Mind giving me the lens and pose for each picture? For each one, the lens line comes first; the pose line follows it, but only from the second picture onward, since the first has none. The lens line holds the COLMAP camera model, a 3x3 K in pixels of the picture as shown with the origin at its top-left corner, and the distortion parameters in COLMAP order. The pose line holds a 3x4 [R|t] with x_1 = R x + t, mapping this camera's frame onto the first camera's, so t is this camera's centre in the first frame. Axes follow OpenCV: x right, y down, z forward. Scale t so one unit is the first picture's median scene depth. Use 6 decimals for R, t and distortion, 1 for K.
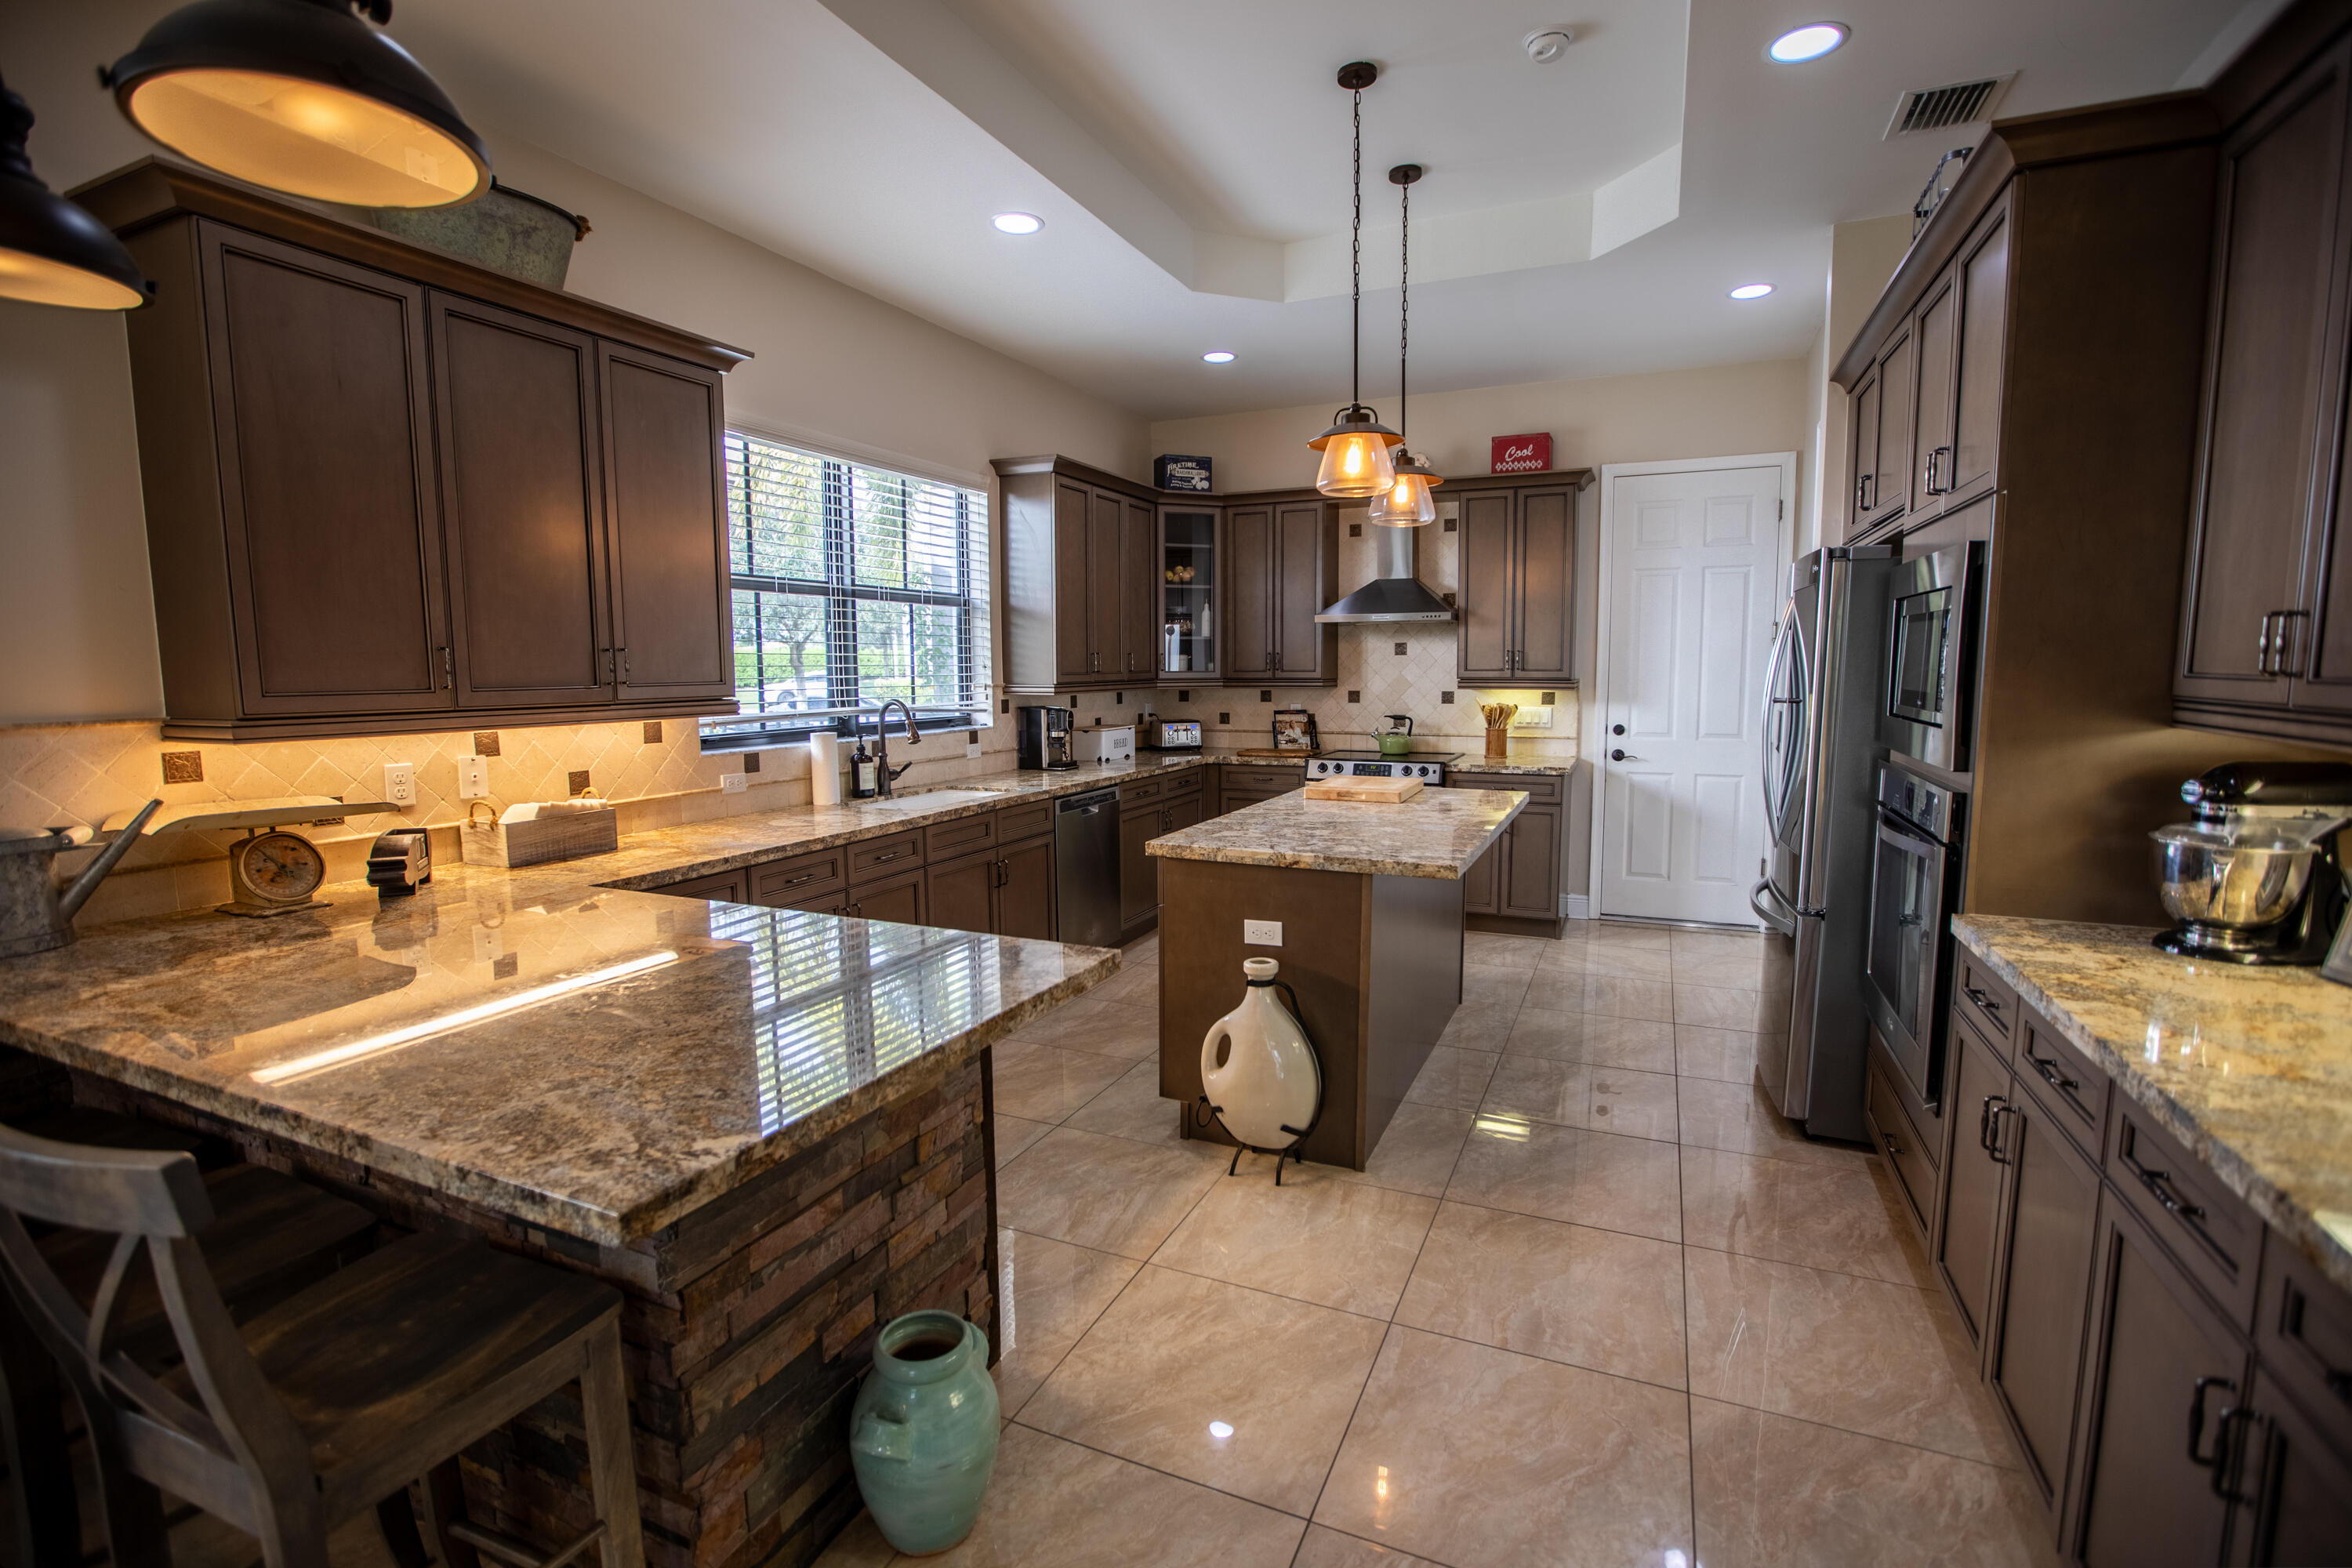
lens RADIAL K [[1069.3, 0, 1181.7], [0, 1069.3, 781.8], [0, 0, 1]] dist [-0.054619, 0.022095]
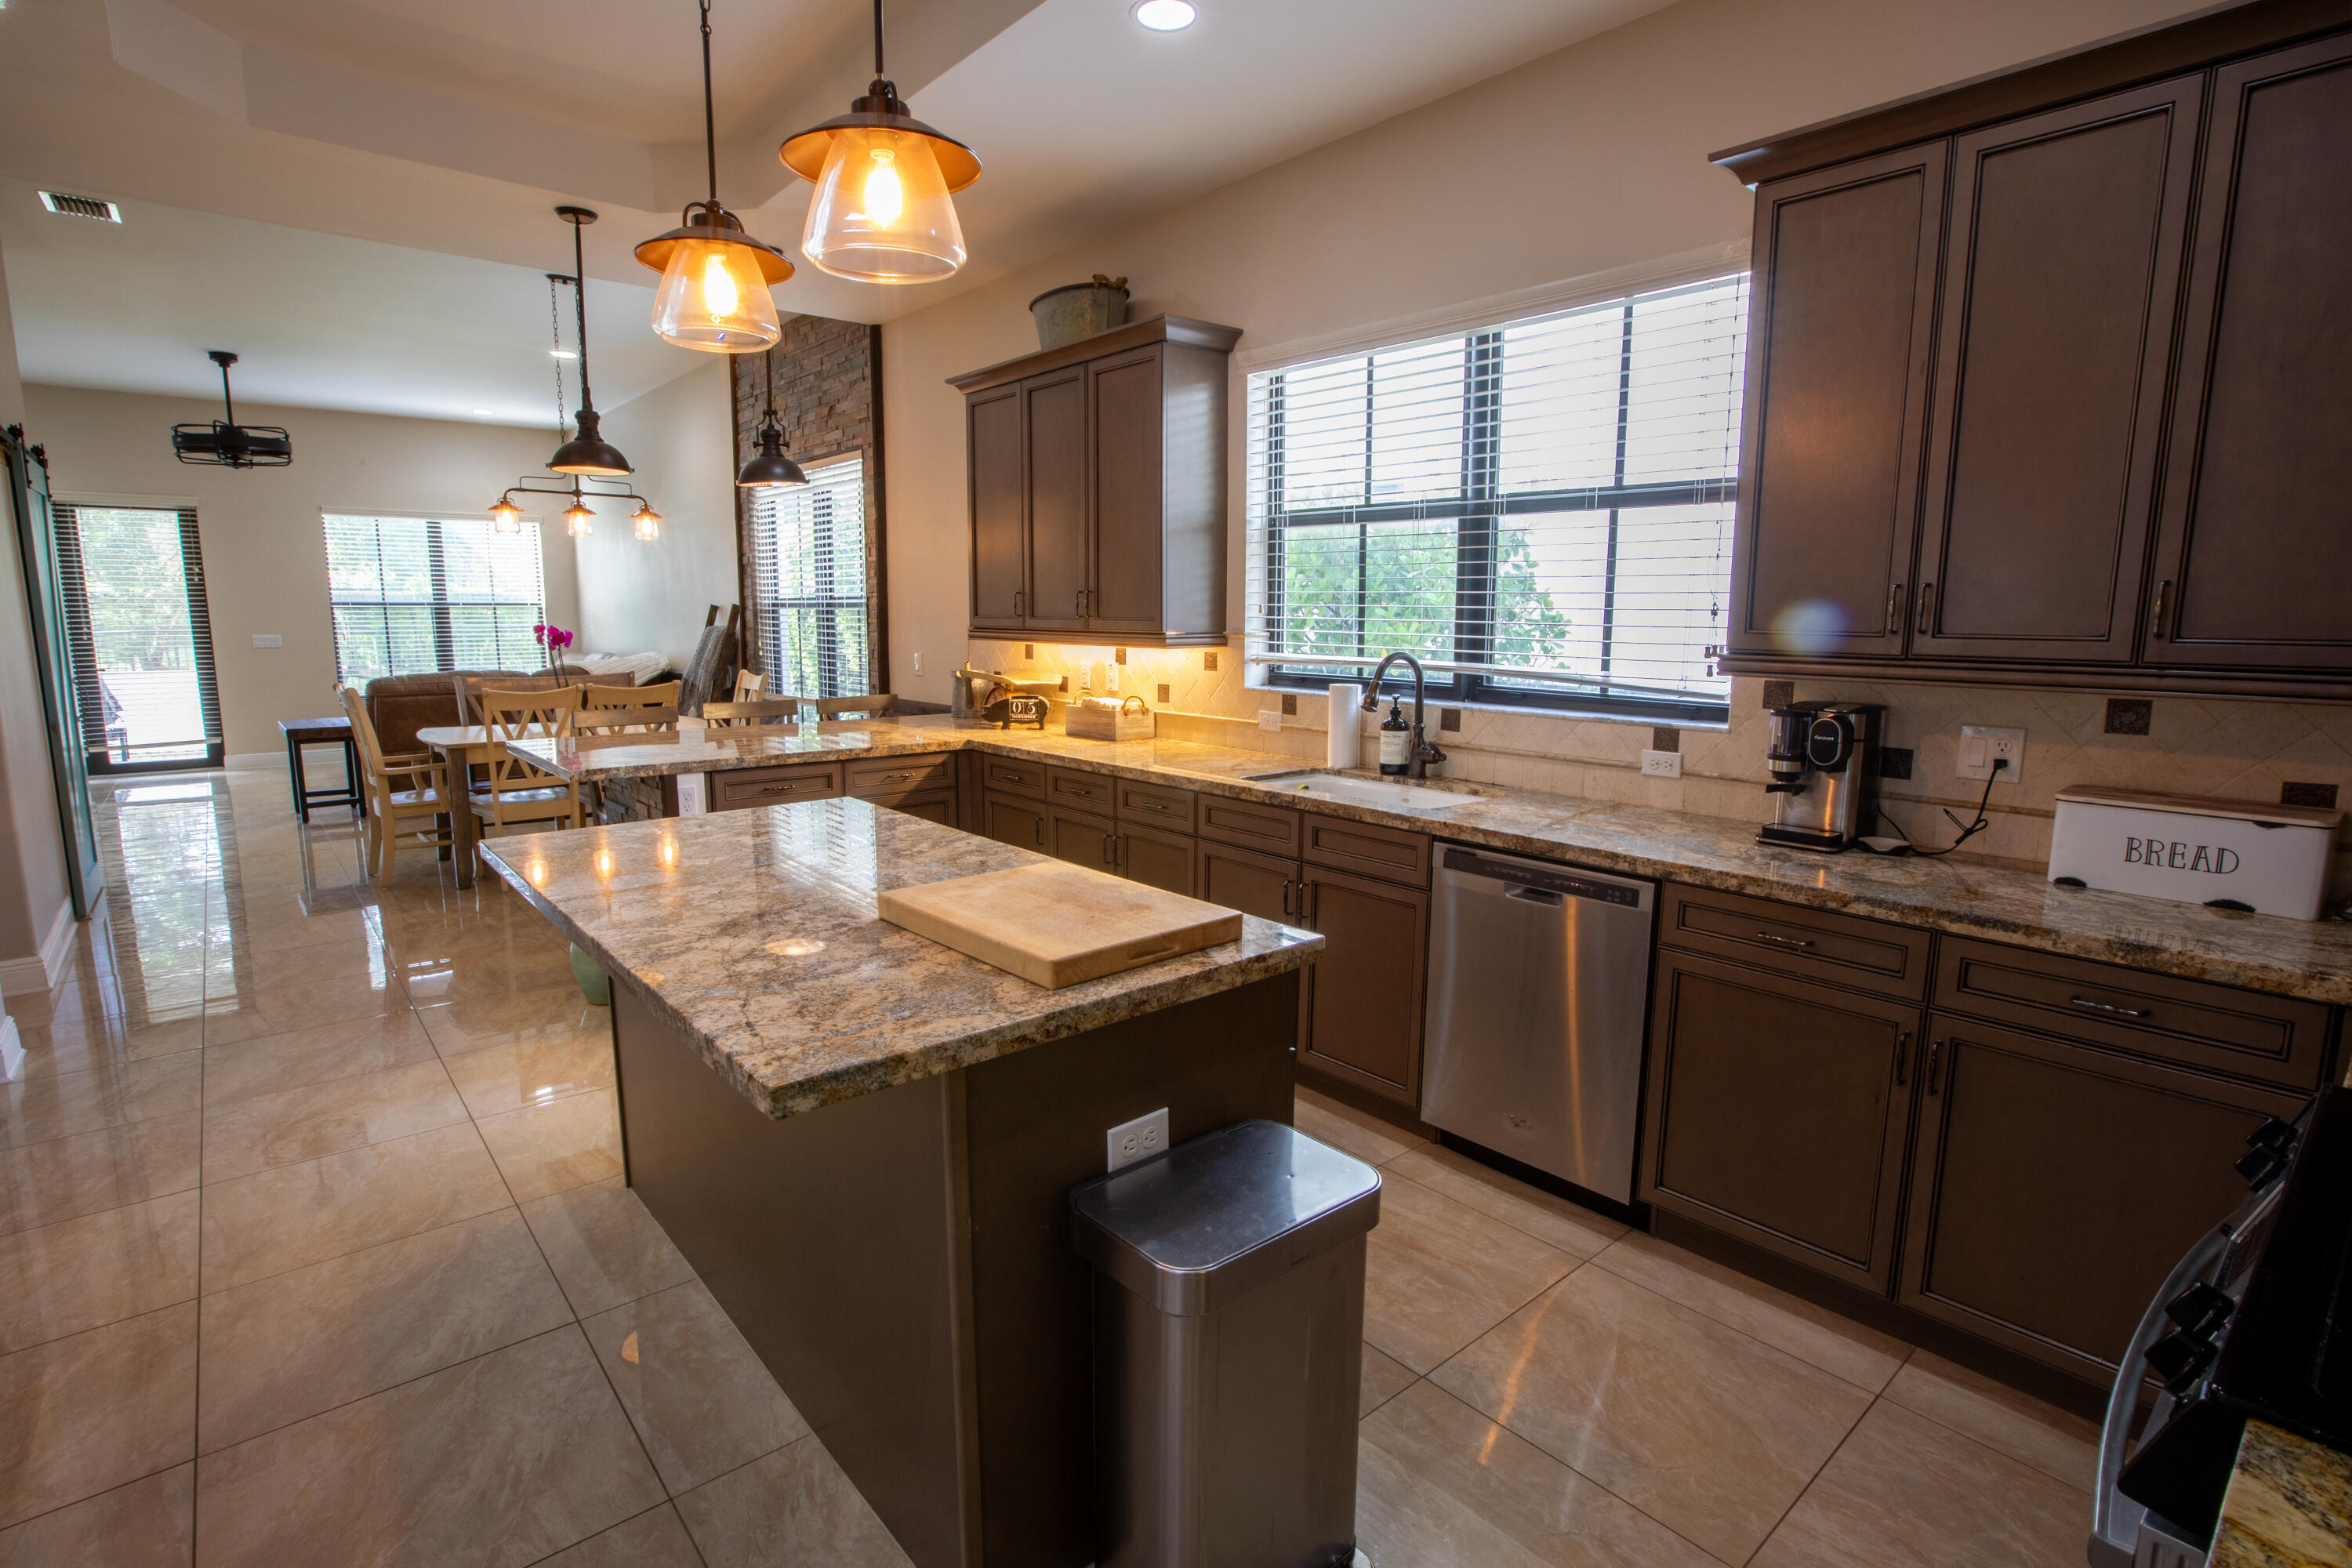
lens RADIAL K [[1139.3, 0, 1176.0], [0, 1139.3, 784.0], [0, 0, 1]] dist [-0.002685, -0.000209]
pose [[-0.429985, 0.134943, -0.892695, 0.419246], [-0.108530, 0.973871, 0.199490, -0.102371], [0.896289, 0.182662, -0.404104, 0.945538]]
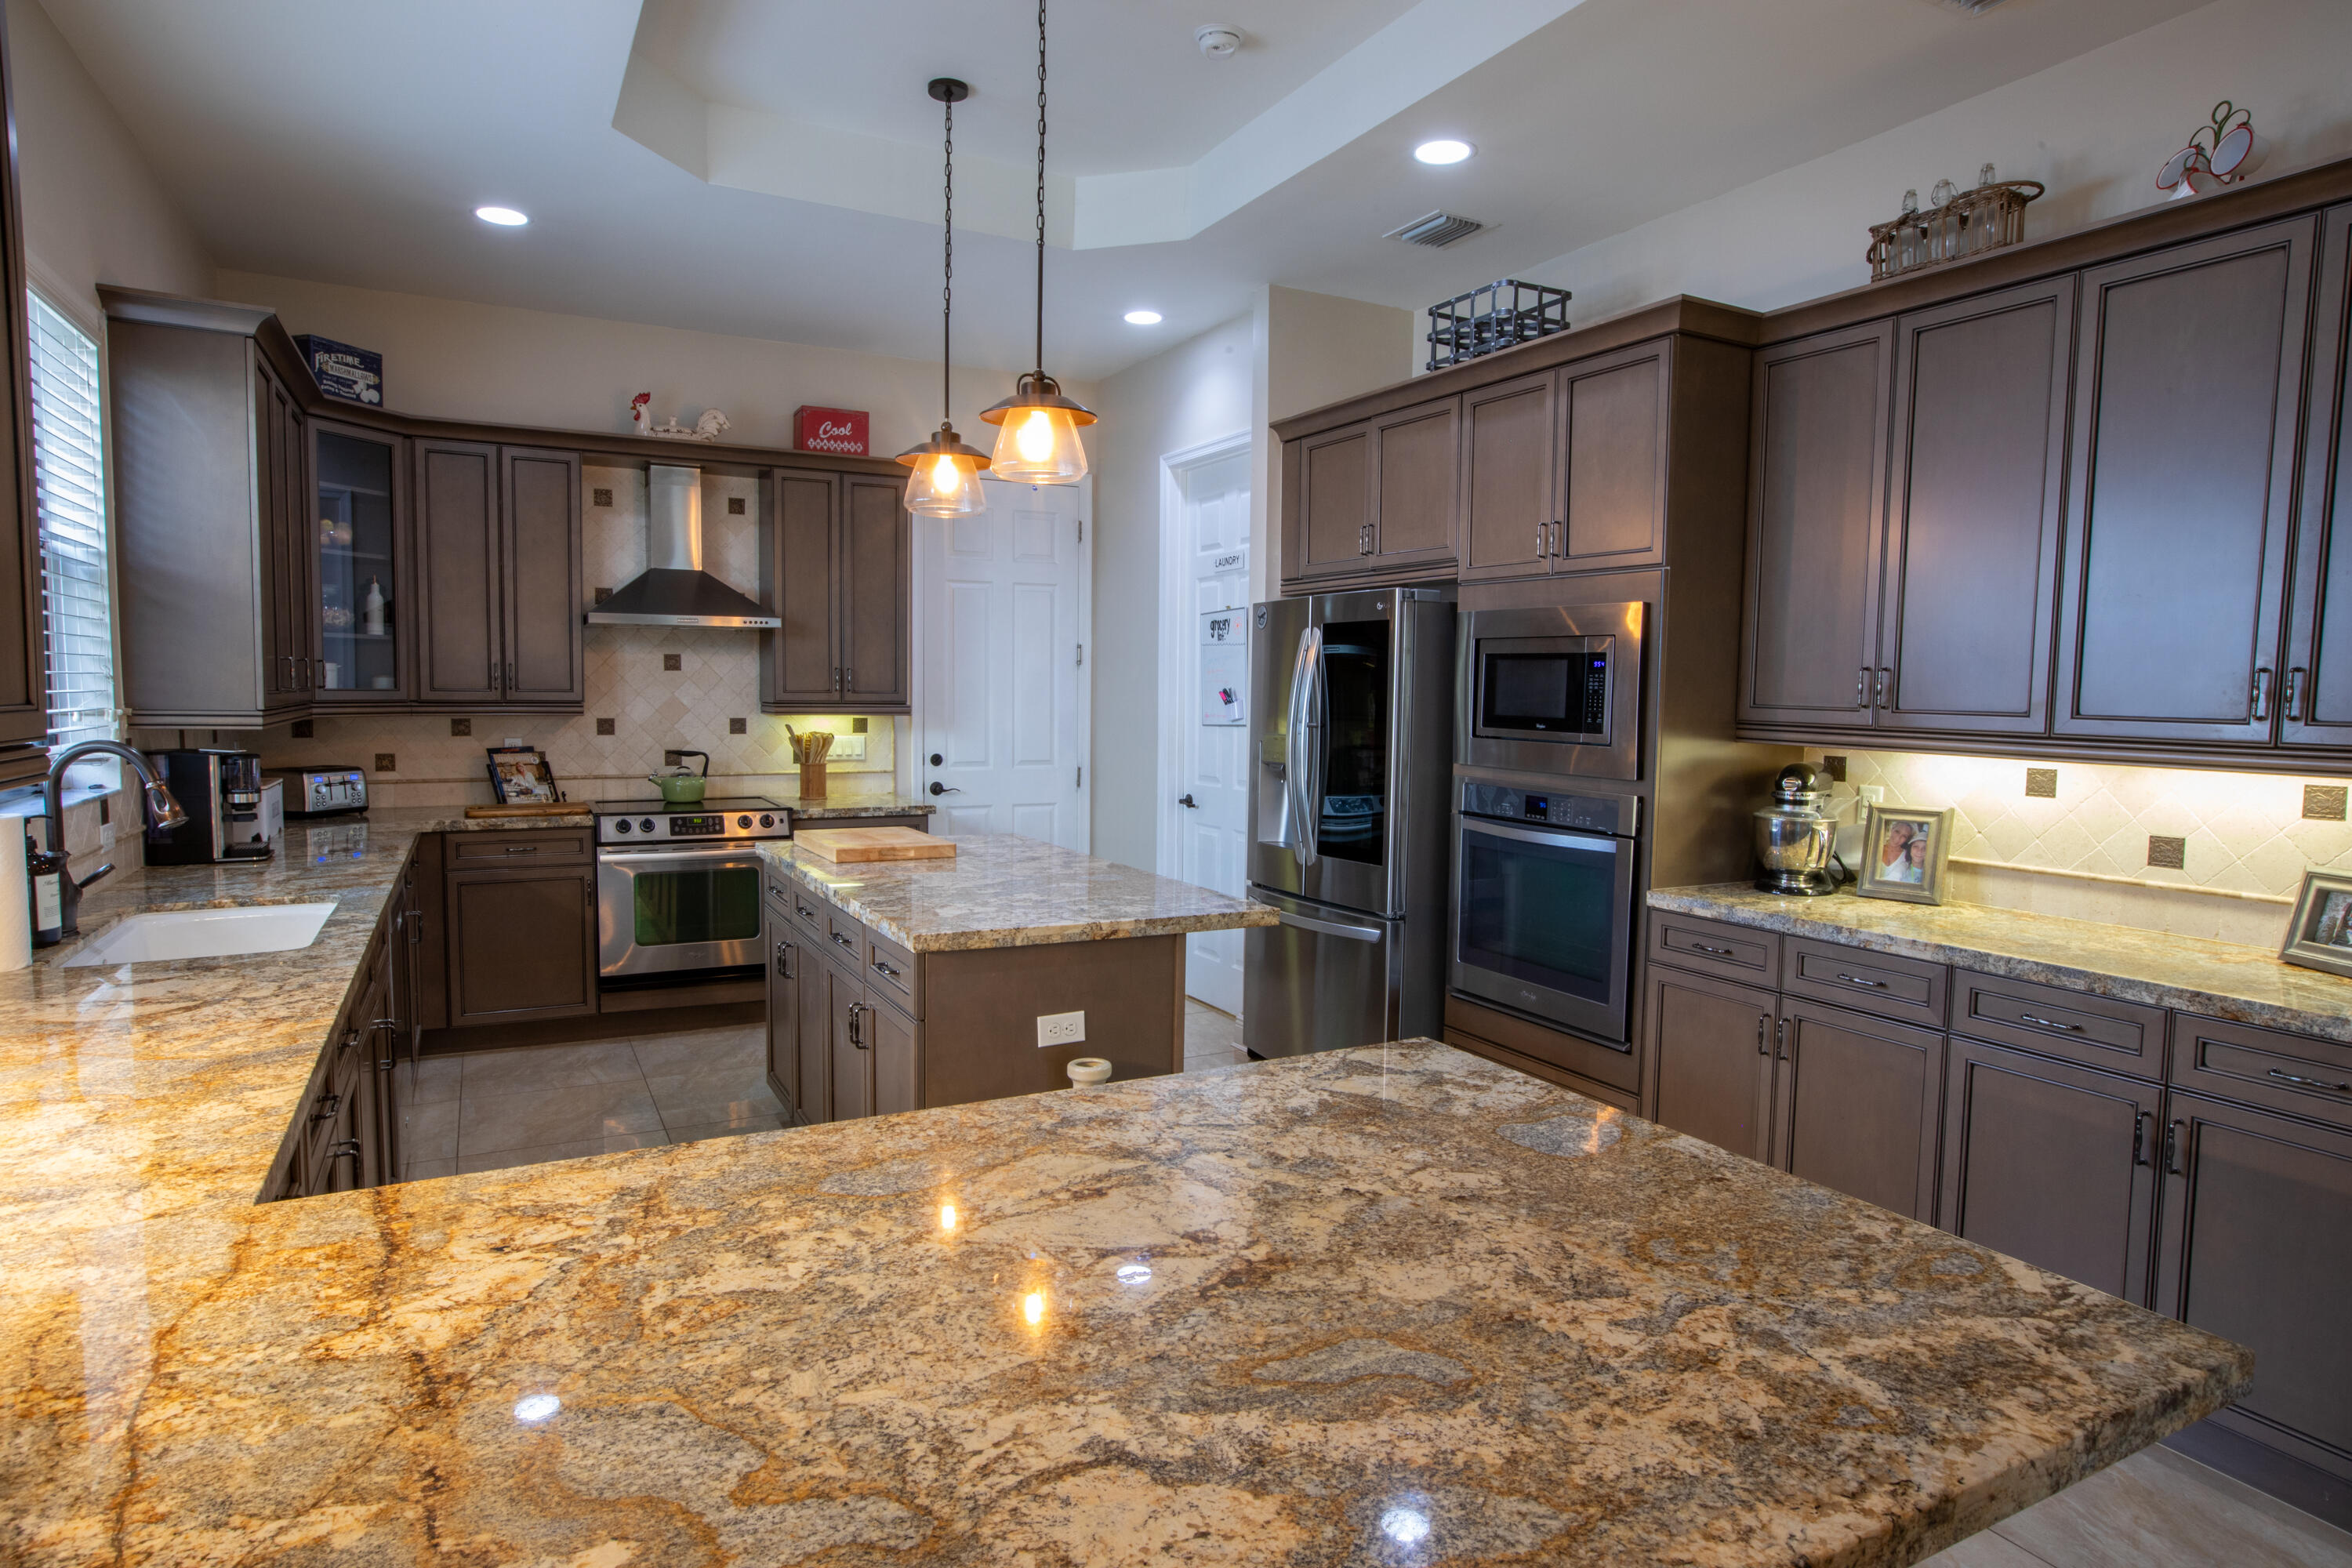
lens RADIAL K [[1302.3, 0, 1183.7], [0, 1302.3, 780.1], [0, 0, 1]] dist [-0.053250, 0.035740]
pose [[0.609389, -0.042217, 0.791747, -0.348299], [0.069596, 0.997575, -0.000374, -0.019129], [-0.789811, 0.055331, 0.610850, 0.192841]]
